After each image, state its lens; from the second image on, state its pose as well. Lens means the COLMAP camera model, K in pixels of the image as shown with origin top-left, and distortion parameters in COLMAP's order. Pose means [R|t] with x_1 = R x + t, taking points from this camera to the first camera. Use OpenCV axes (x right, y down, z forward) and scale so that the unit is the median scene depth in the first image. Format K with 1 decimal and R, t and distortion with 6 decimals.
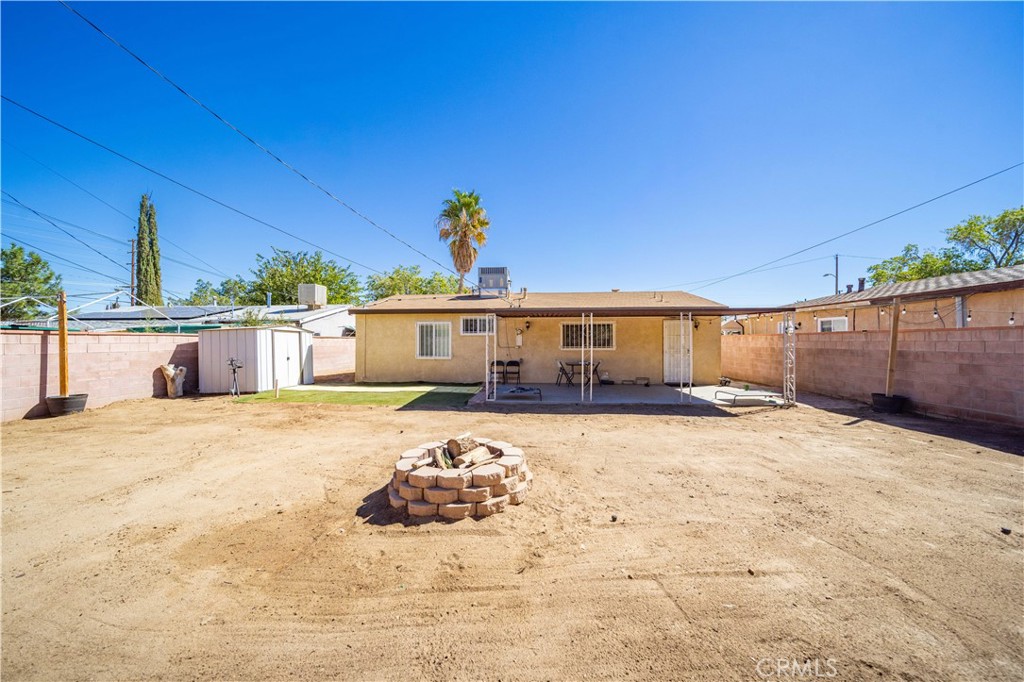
lens RADIAL K [[361.1, 0, 512.0], [0, 361.1, 341.0], [0, 0, 1]] dist [-0.000590, 0.000028]
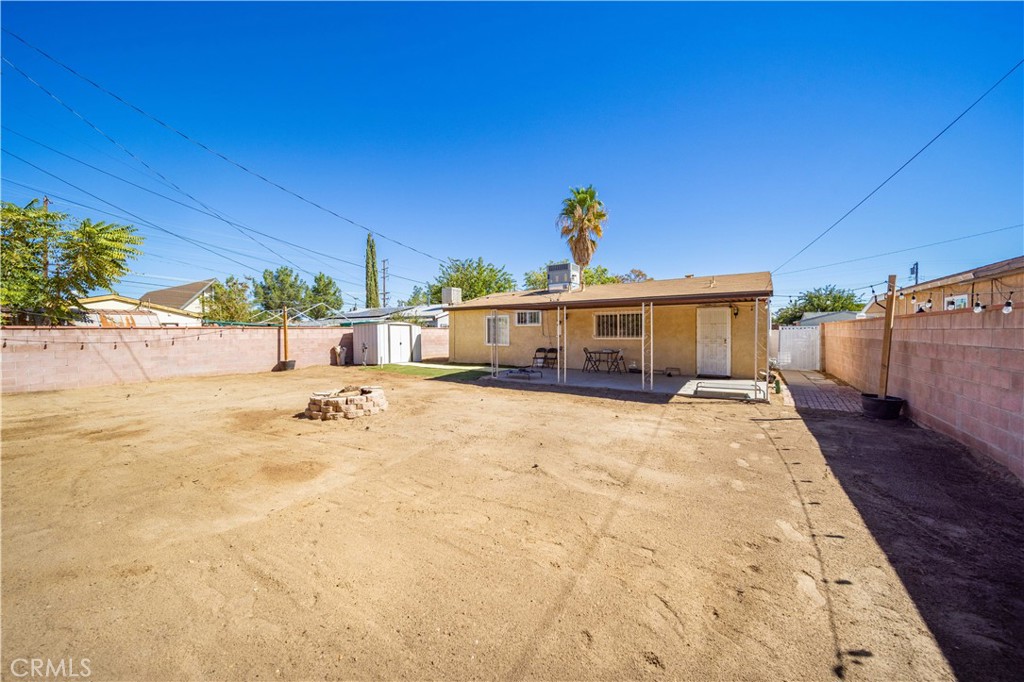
lens RADIAL K [[361.1, 0, 512.0], [0, 361.1, 341.0], [0, 0, 1]] dist [-0.000590, 0.000028]
pose [[0.875571, 0.009131, -0.483003, 0.439837], [0.005262, 0.999582, 0.028435, -0.001005], [0.483061, -0.027438, 0.875157, -0.060634]]
